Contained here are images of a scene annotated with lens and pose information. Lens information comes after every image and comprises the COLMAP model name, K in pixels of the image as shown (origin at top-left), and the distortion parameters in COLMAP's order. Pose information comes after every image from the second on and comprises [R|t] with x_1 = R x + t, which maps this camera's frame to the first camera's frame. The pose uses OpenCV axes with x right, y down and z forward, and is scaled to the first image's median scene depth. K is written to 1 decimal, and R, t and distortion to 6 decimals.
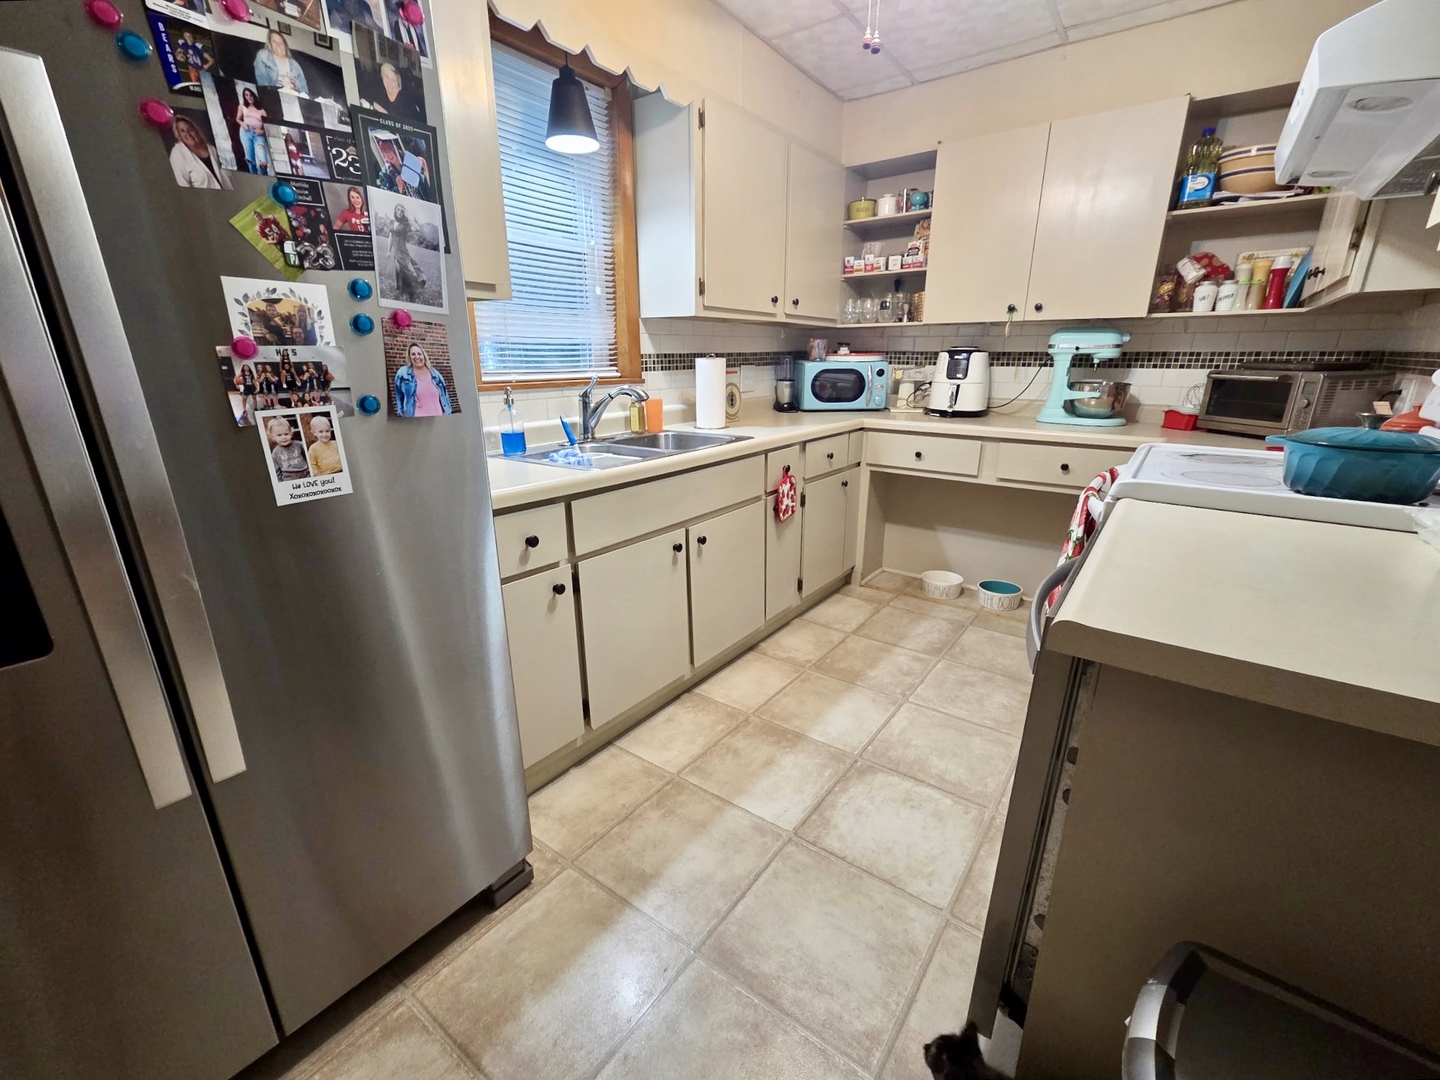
lens RADIAL K [[595.0, 0, 722.2], [0, 595.0, 540.4], [0, 0, 1]] dist [-0.000757, -0.000017]
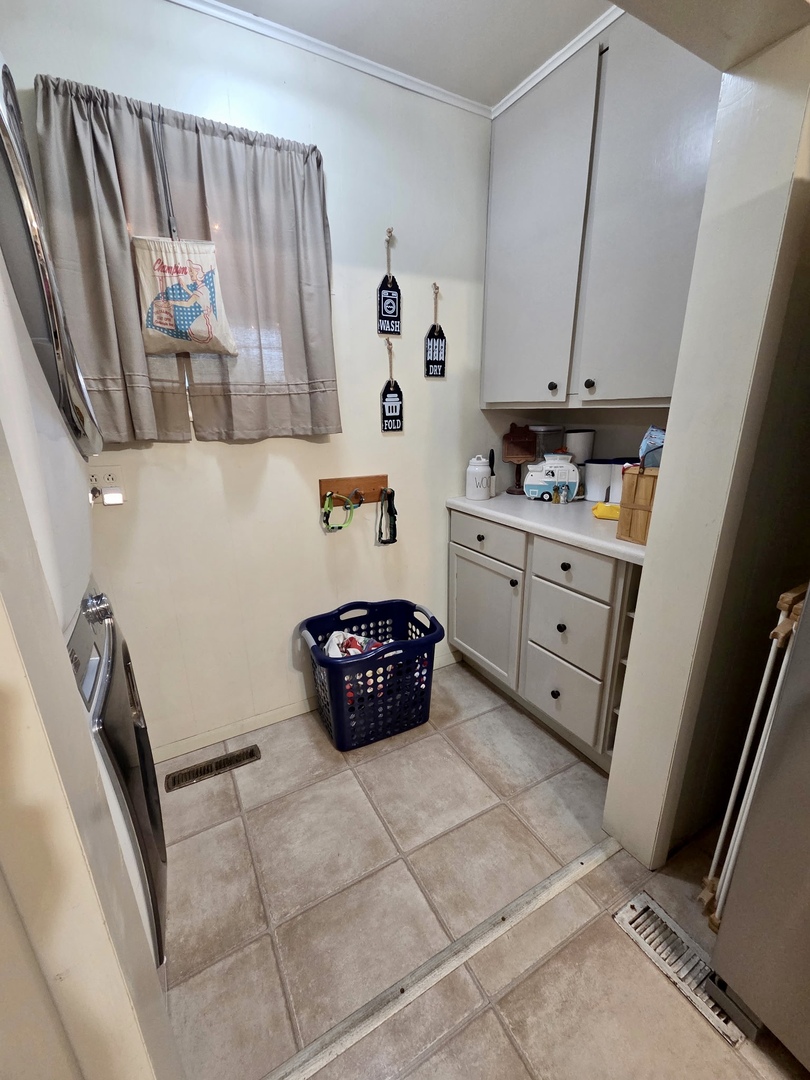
lens RADIAL K [[446.3, 0, 405.6], [0, 446.3, 545.2], [0, 0, 1]] dist [-0.000757, -0.000017]
pose [[-0.394955, 0.272775, -0.877271, 0.916404], [-0.268033, 0.879147, 0.394029, -0.352235], [0.878731, 0.390761, -0.274111, 0.965661]]
